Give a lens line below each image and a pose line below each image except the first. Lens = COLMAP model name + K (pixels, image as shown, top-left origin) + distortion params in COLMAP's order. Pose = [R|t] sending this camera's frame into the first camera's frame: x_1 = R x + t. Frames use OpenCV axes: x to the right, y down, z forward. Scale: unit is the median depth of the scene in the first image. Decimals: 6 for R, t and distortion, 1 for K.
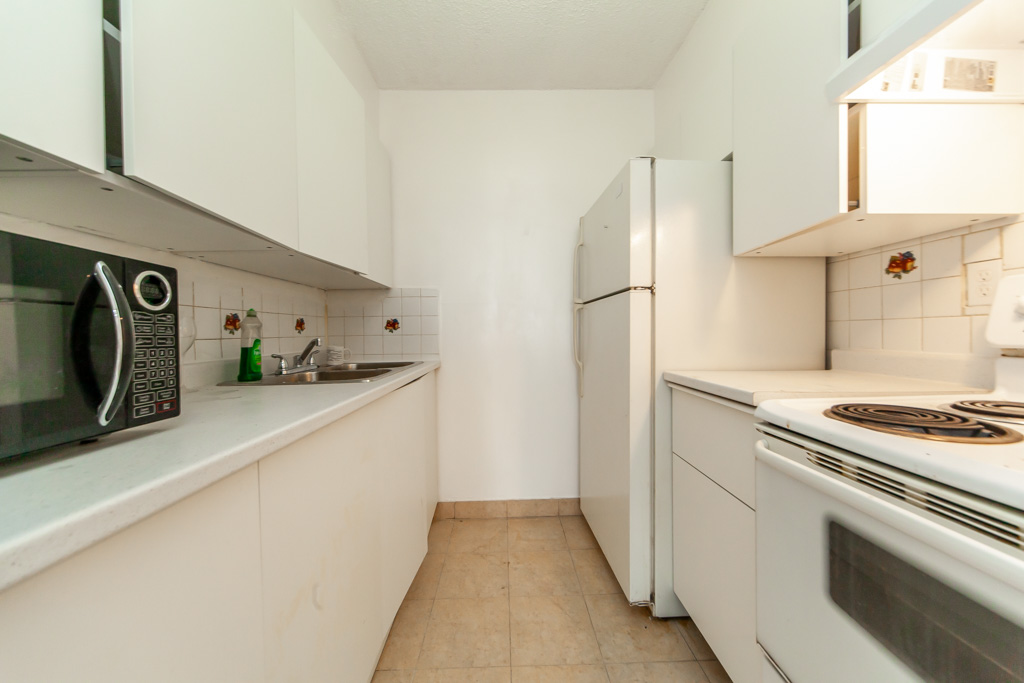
lens RADIAL K [[362.7, 0, 517.4], [0, 362.7, 338.1], [0, 0, 1]] dist [0.001817, -0.000389]
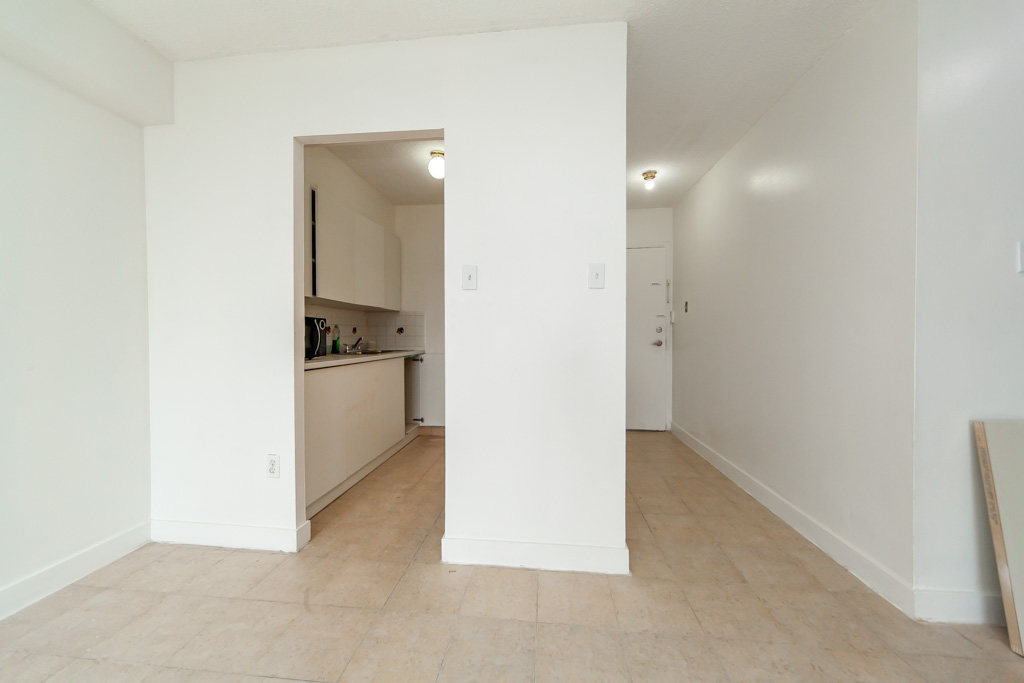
lens RADIAL K [[362.7, 0, 513.7], [0, 362.7, 339.6], [0, 0, 1]] dist [0.001817, -0.000389]
pose [[0.992856, 0.017859, -0.117972, 0.656621], [-0.018188, 0.999833, -0.001709, 0.003614], [0.117922, 0.003843, 0.993015, -1.133202]]
